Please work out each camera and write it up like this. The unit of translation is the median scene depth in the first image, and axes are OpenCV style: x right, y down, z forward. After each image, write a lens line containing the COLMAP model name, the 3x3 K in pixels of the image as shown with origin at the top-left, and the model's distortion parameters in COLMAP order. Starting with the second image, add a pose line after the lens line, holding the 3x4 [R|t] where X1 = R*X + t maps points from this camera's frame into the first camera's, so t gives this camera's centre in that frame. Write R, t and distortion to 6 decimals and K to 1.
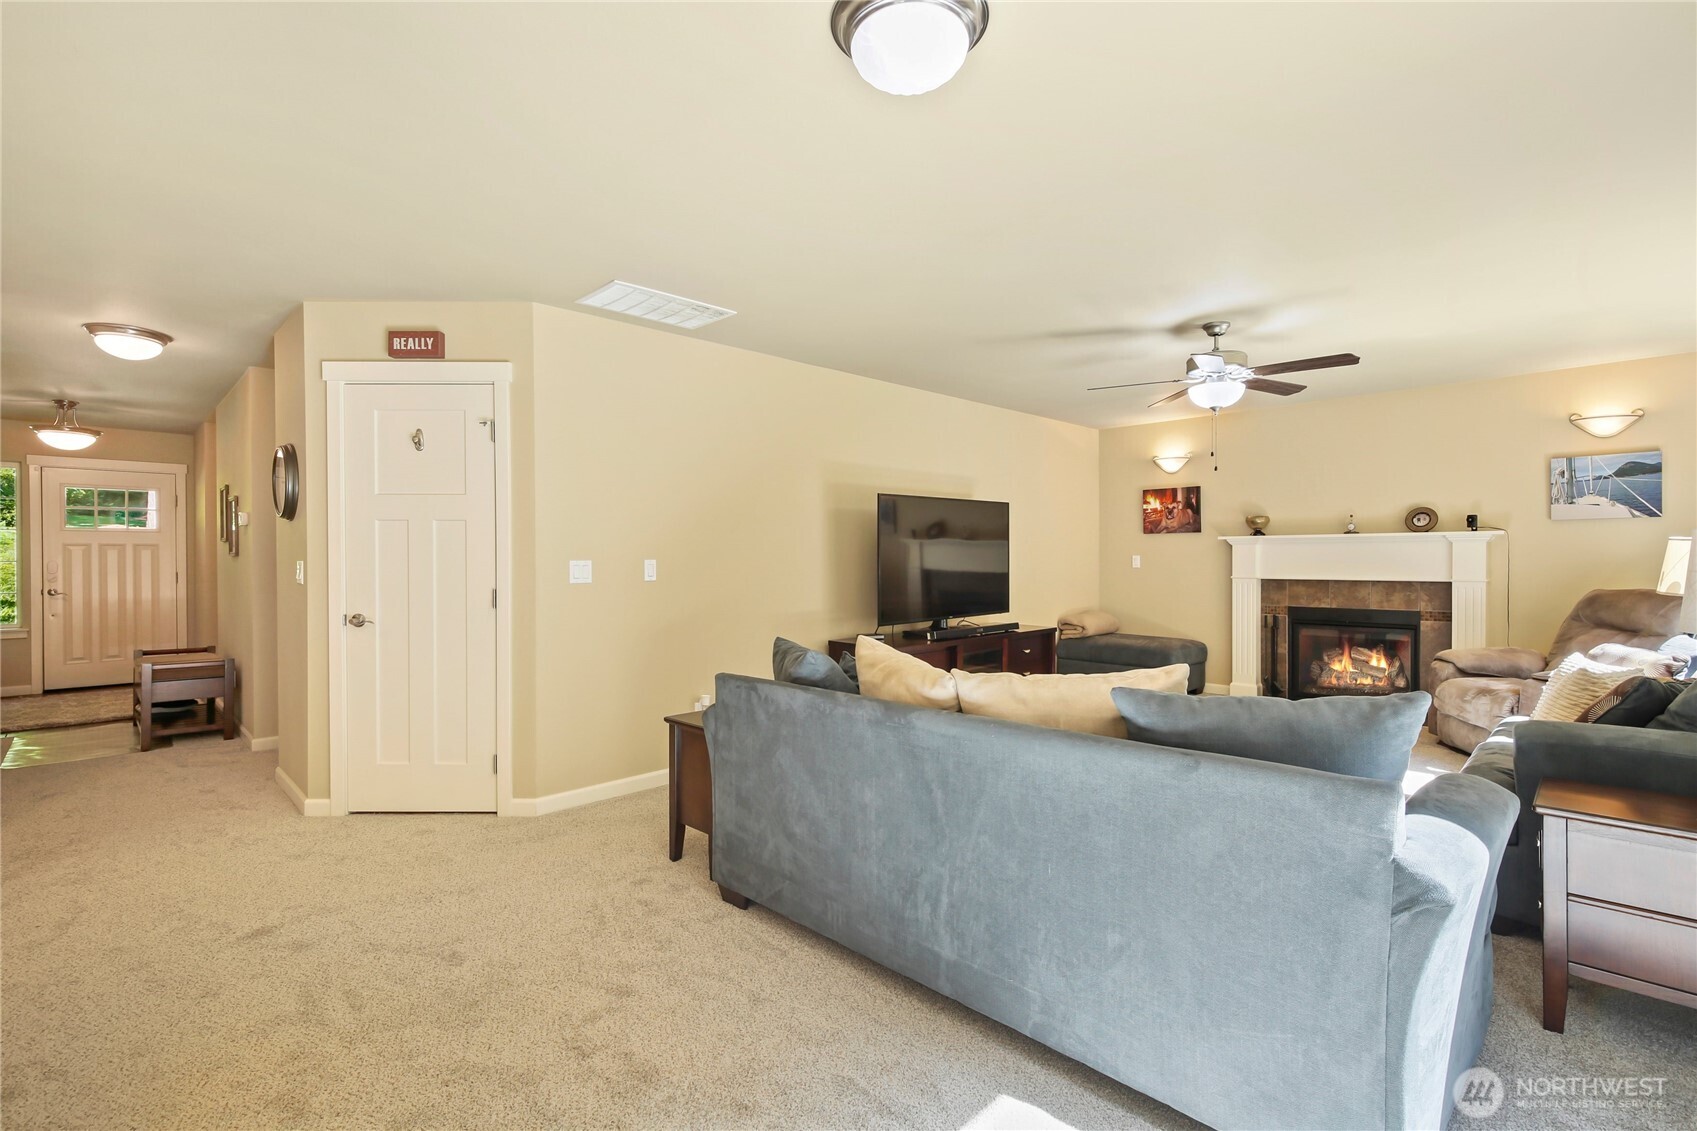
lens RADIAL K [[749.6, 0, 848.5], [0, 749.6, 565.5], [0, 0, 1]] dist [0.003083, 0.000387]
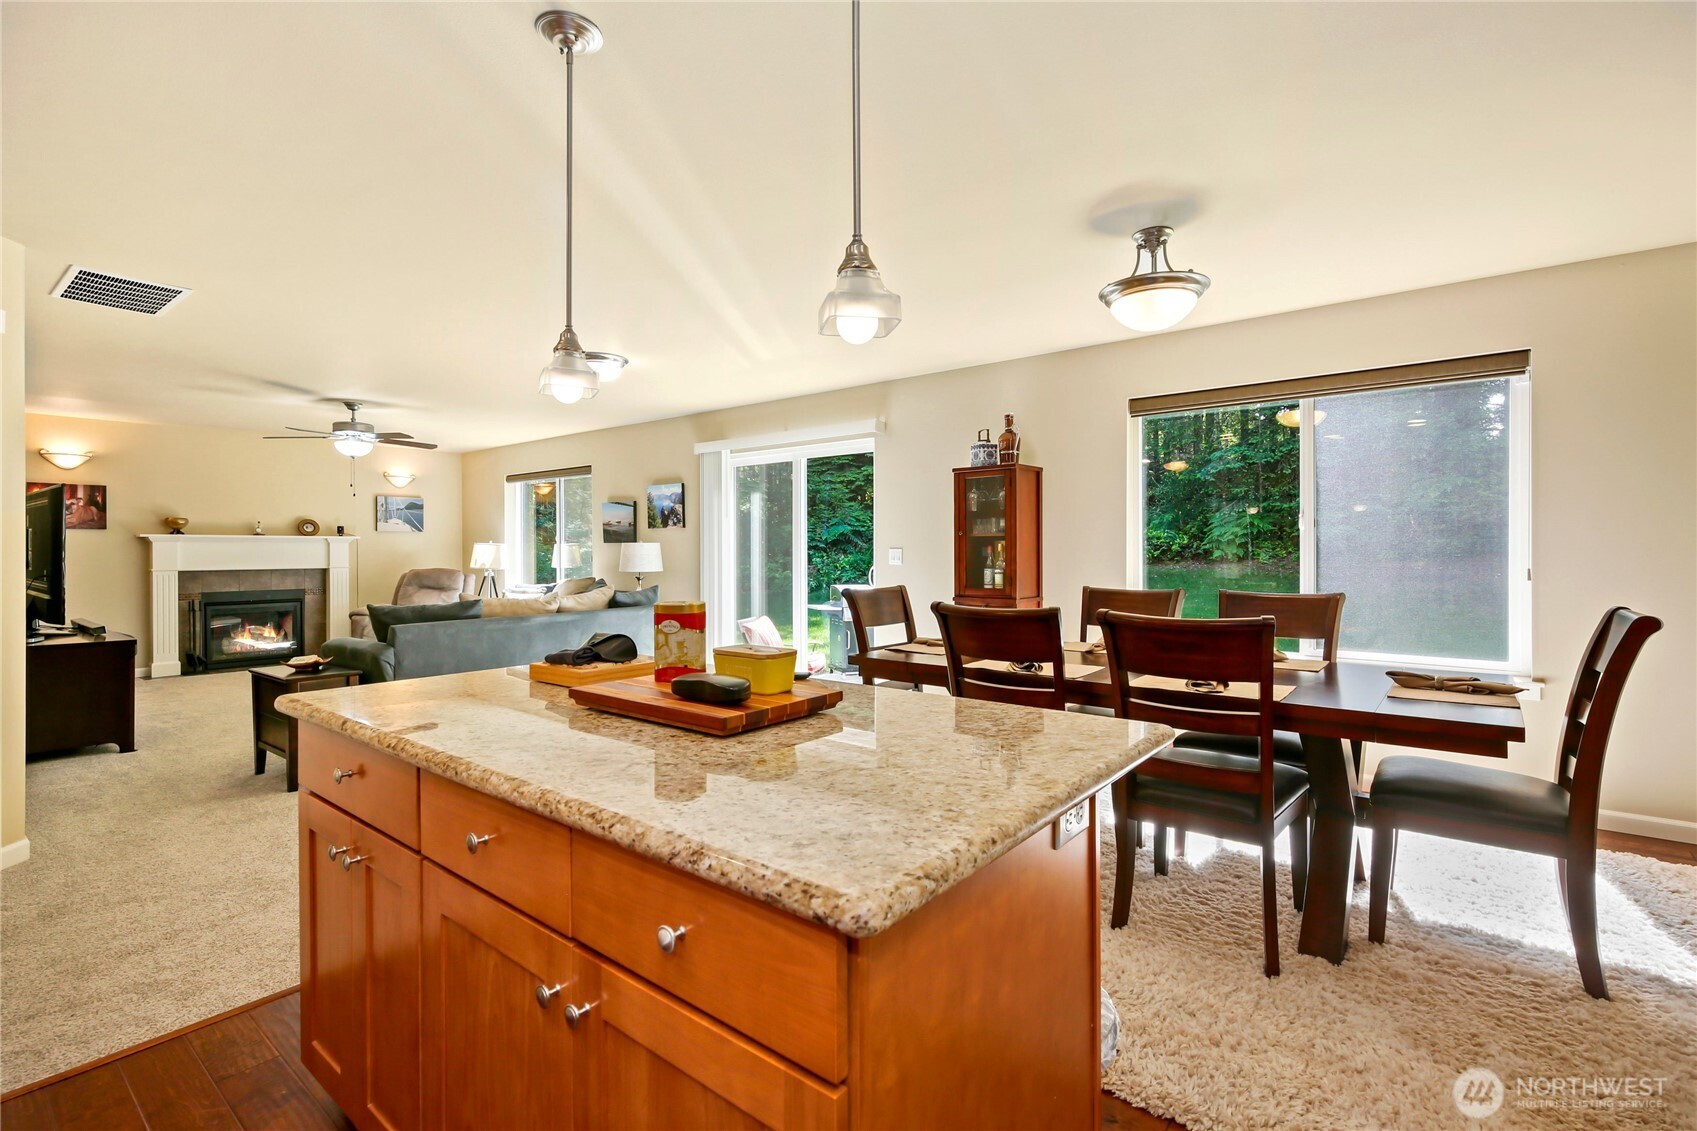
lens RADIAL K [[779.7, 0, 868.1], [0, 779.7, 554.2], [0, 0, 1]] dist [-0.002229, -0.000643]
pose [[-0.118650, -0.003961, 0.992928, -0.860908], [0.011055, 0.999925, 0.005310, -0.003236], [-0.992875, 0.011606, -0.118597, 0.070168]]
